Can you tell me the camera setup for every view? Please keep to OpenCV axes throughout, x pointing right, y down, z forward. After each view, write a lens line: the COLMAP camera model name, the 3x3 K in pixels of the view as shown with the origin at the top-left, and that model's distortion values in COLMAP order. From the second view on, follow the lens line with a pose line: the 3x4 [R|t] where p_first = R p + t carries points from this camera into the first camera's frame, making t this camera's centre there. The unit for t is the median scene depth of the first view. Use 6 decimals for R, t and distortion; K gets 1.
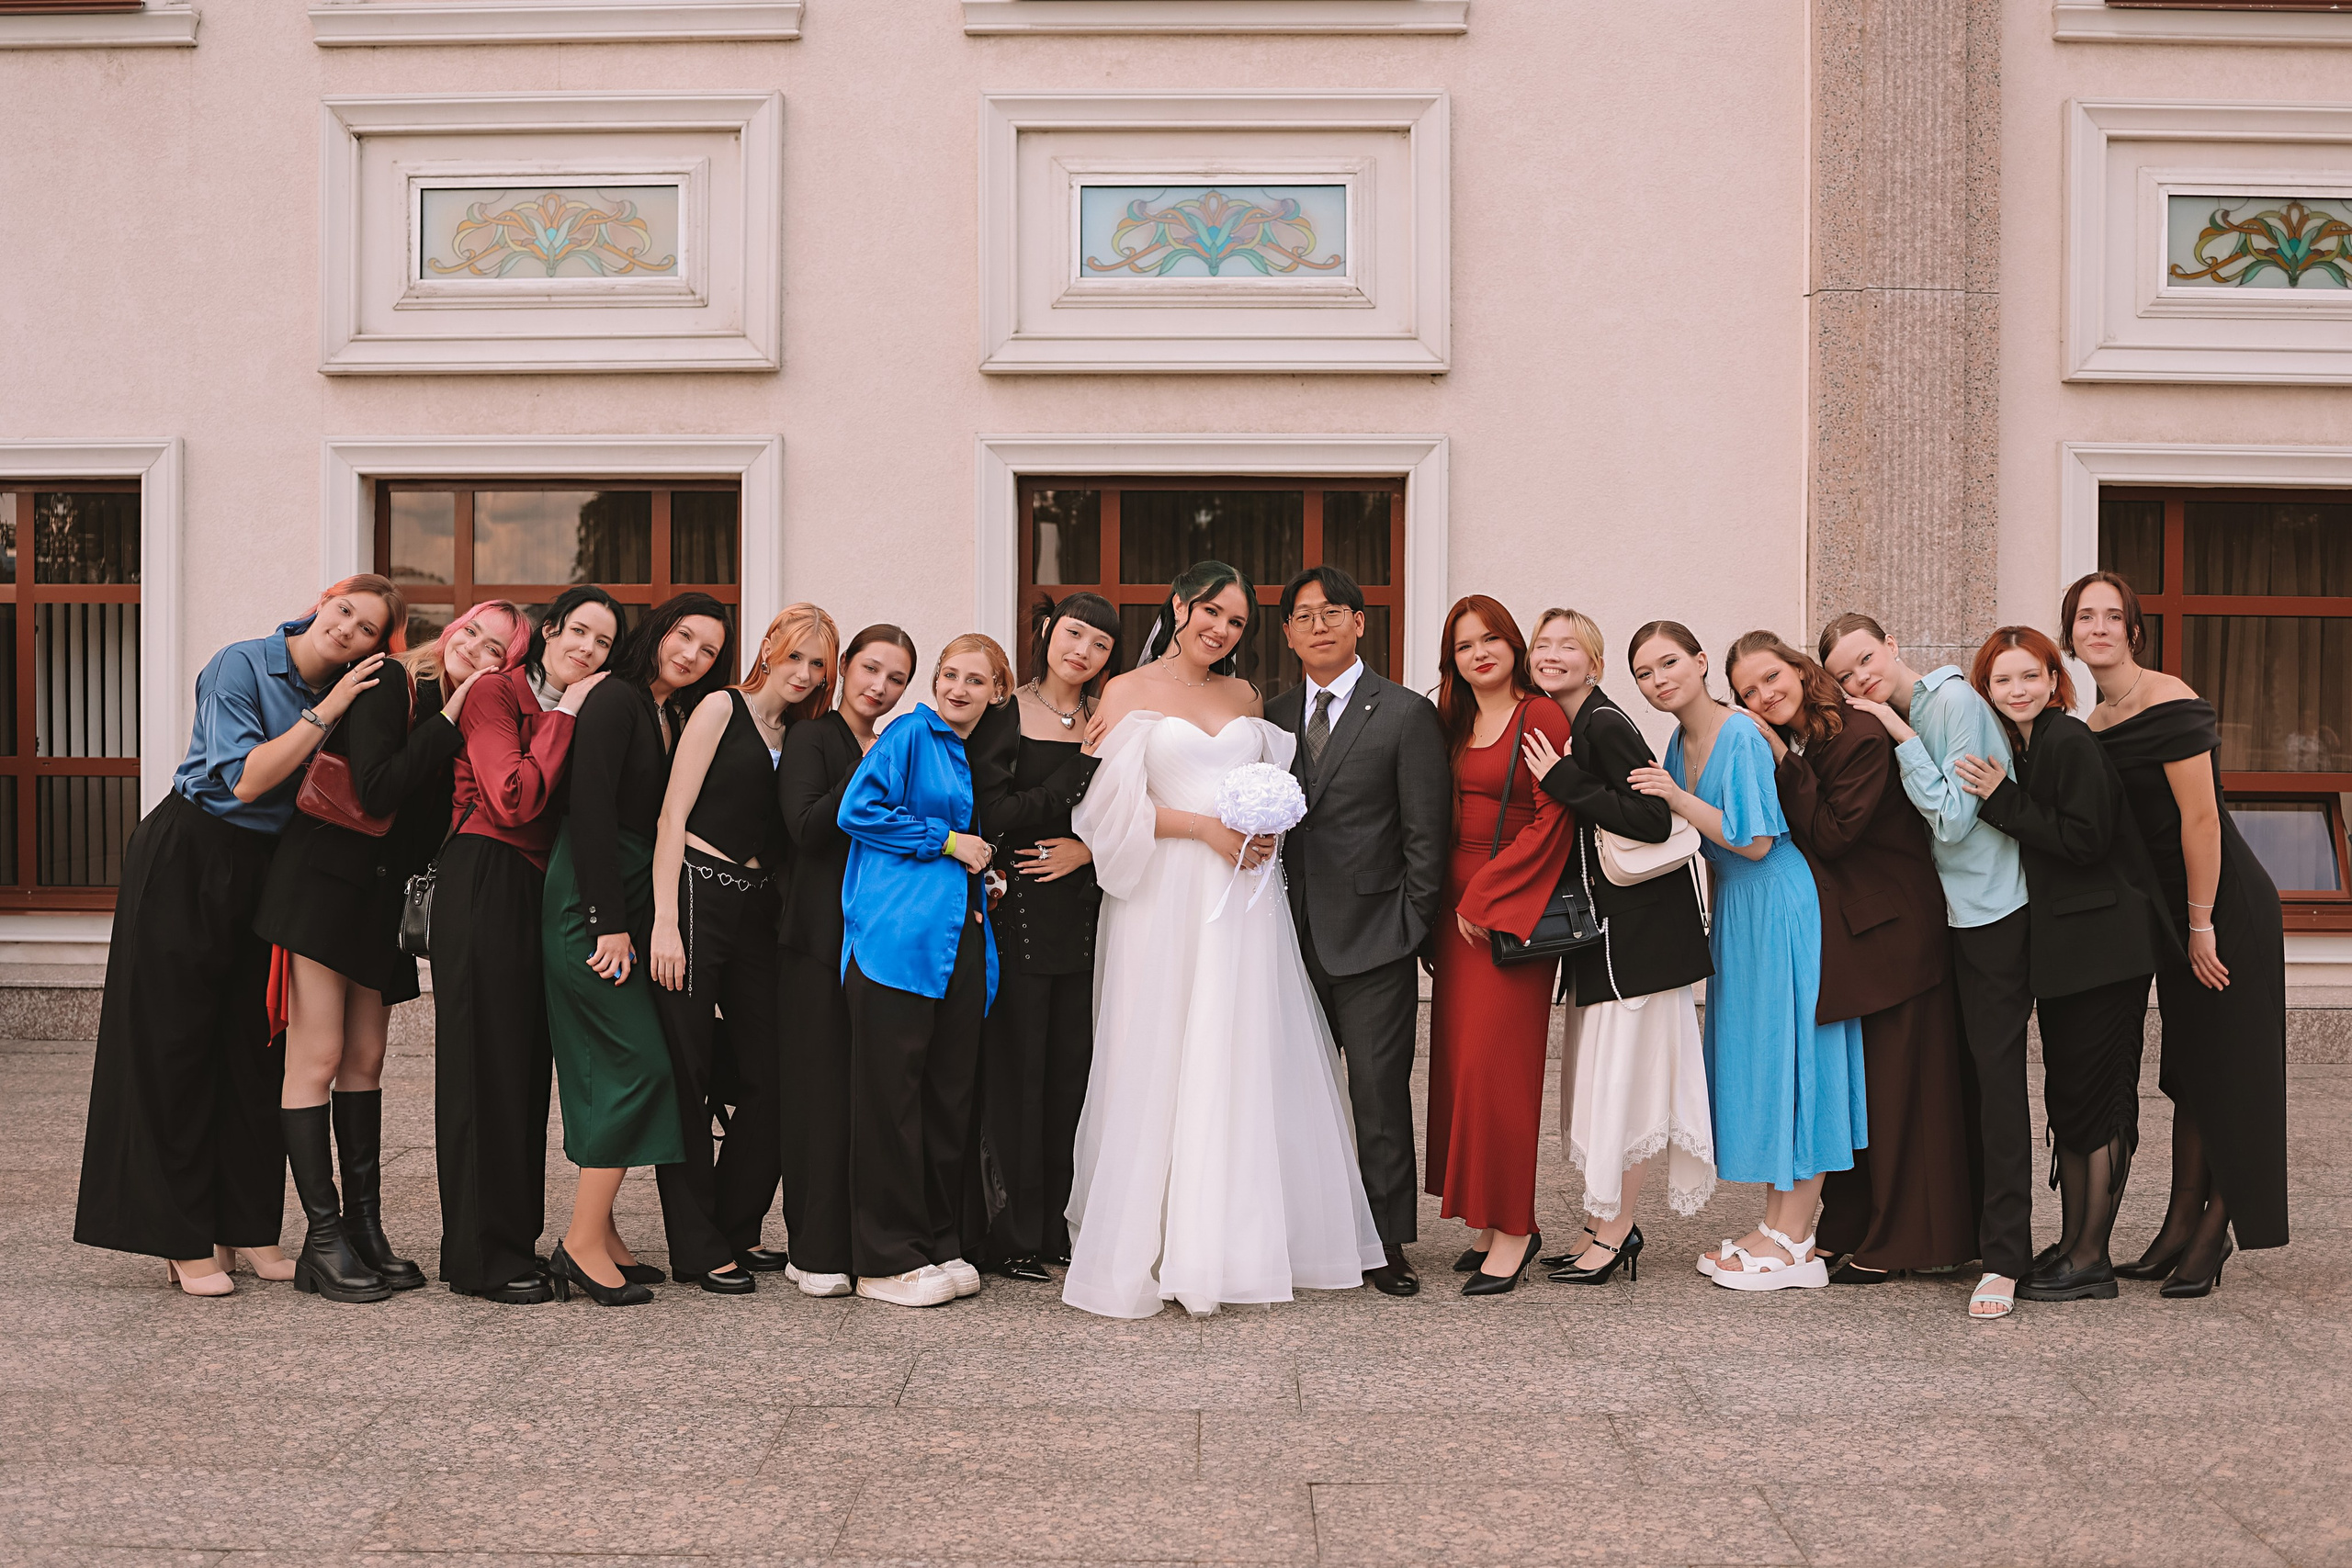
lens RADIAL K [[2389.1, 0, 1169.0], [0, 2389.1, 781.6], [0, 0, 1]] dist [-0.047558, 0.000000]
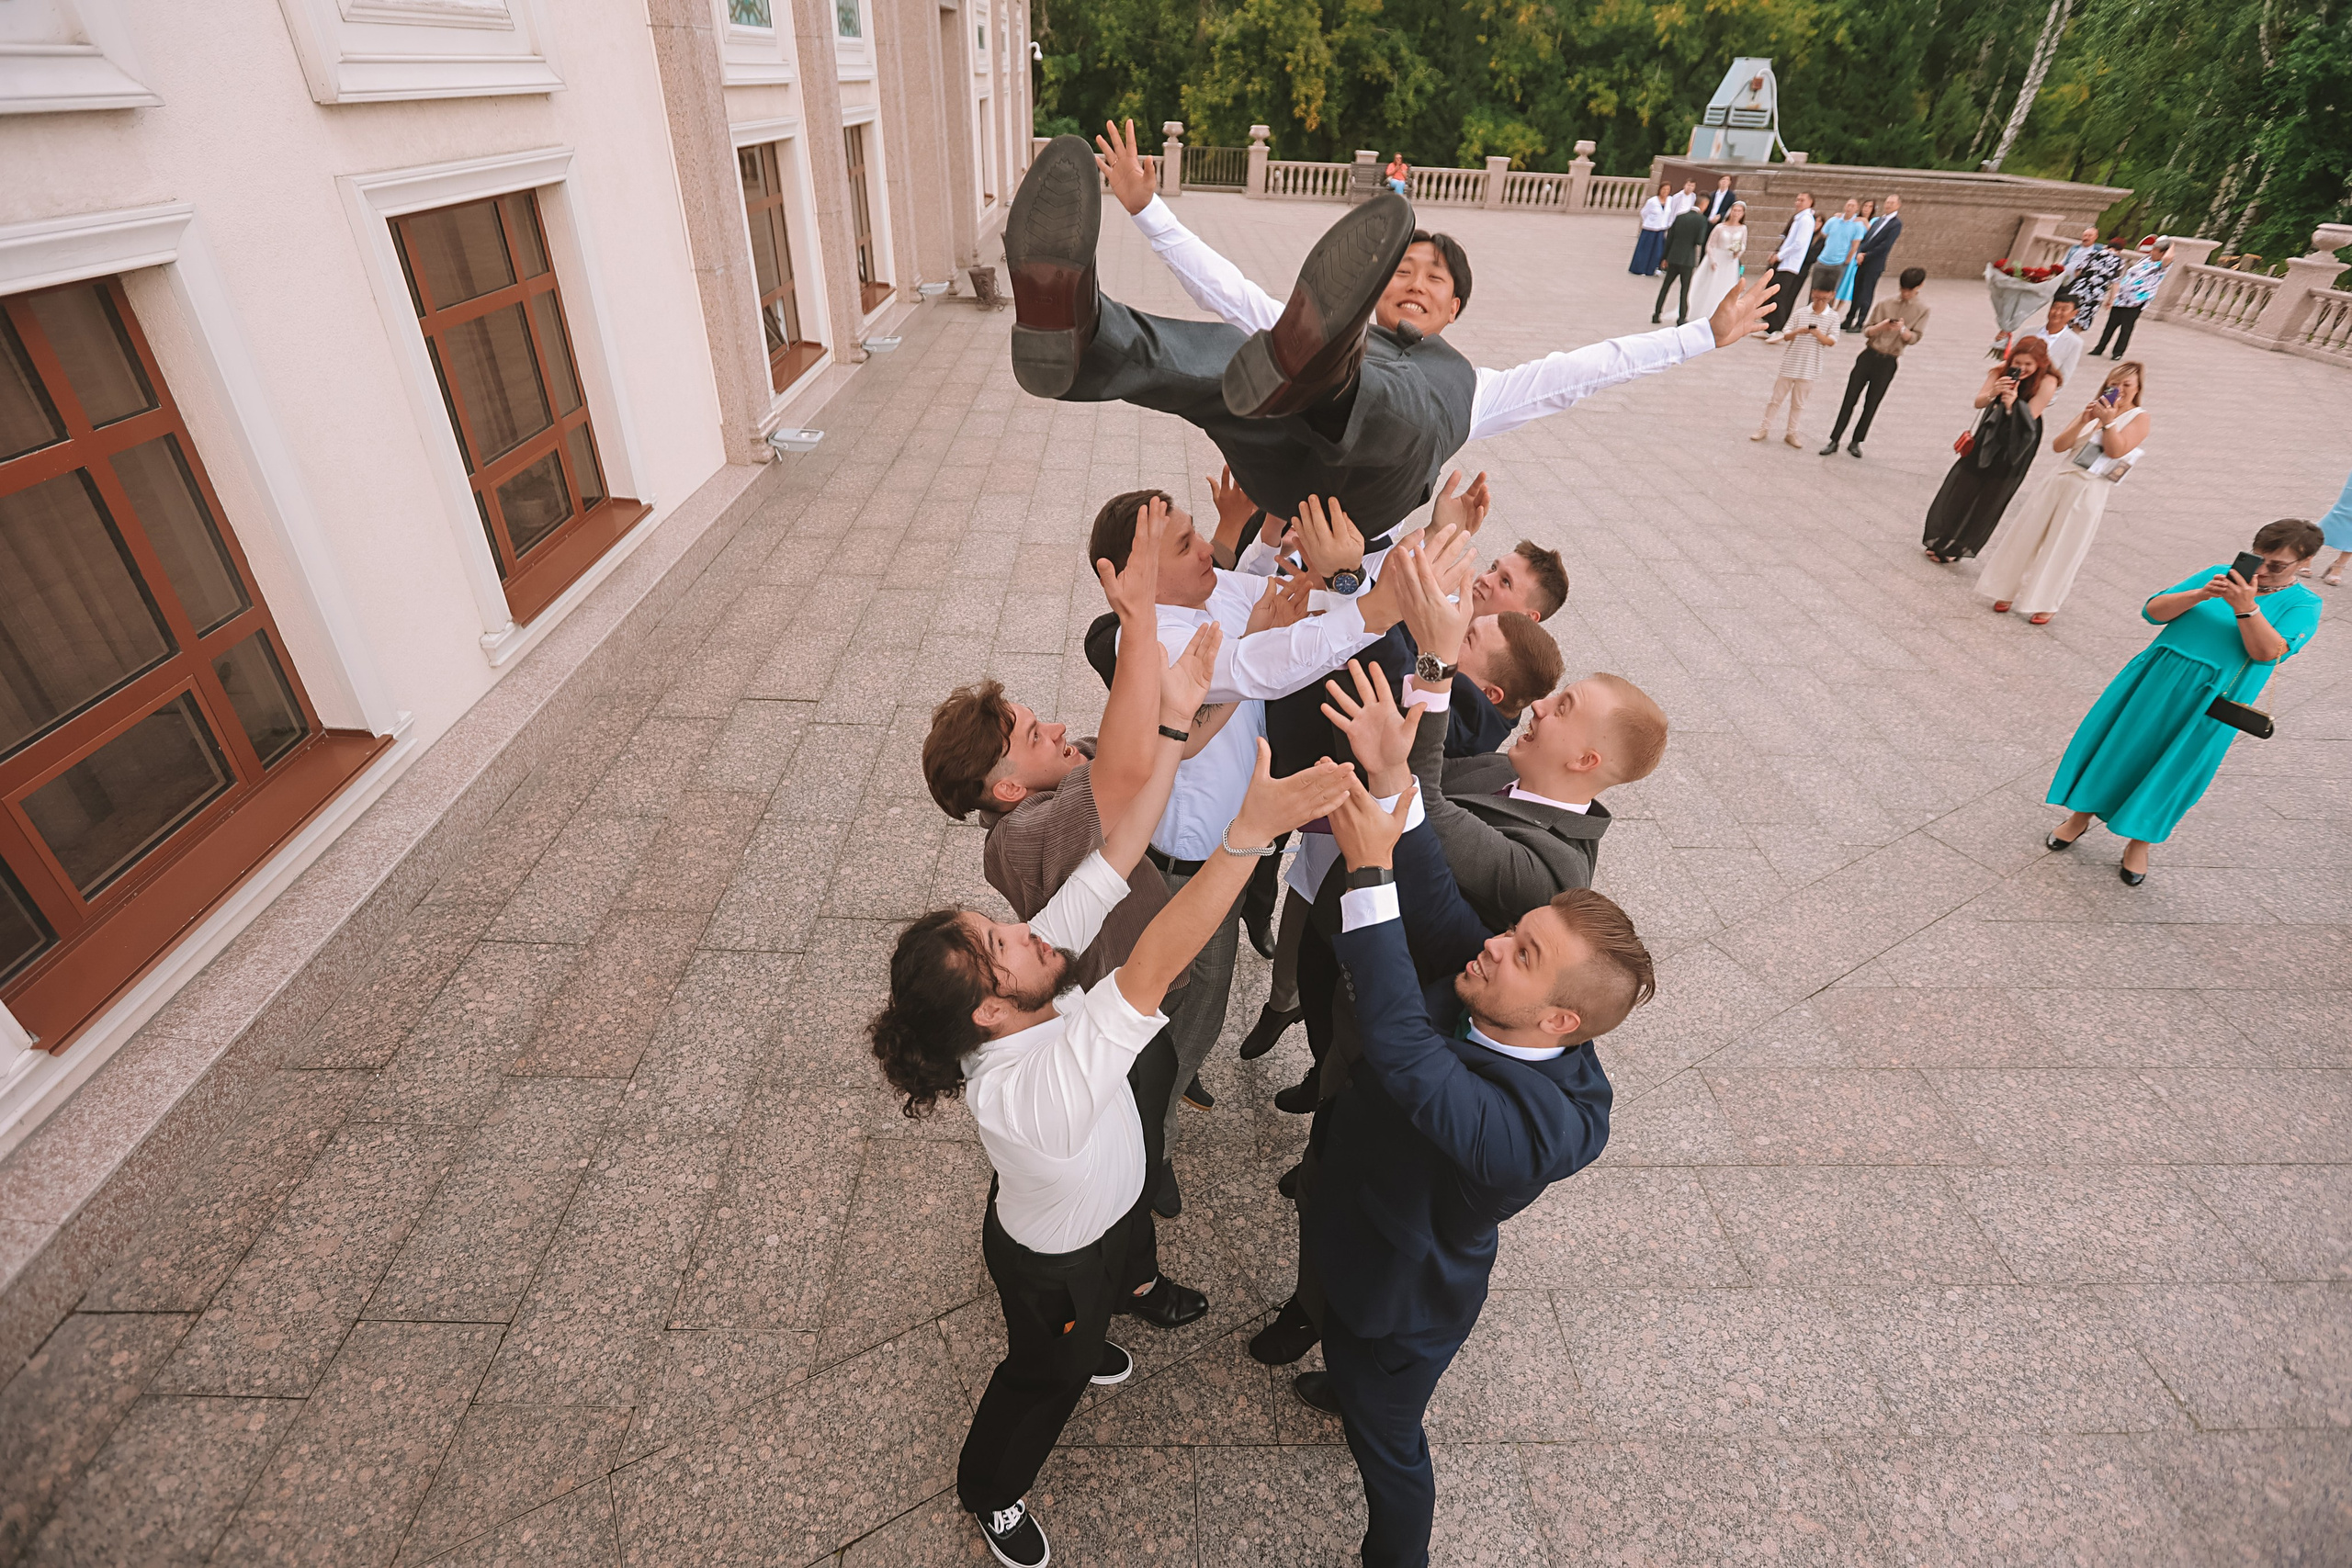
lens RADIAL K [[1065.4, 0, 1159.4], [0, 1065.4, 754.8], [0, 0, 1]] dist [-0.030744, 0.004962]
pose [[-0.018409, -0.546038, 0.837558, -0.562967], [0.014887, 0.837458, 0.546299, -0.176348], [-0.999720, 0.022525, -0.007288, 0.690701]]
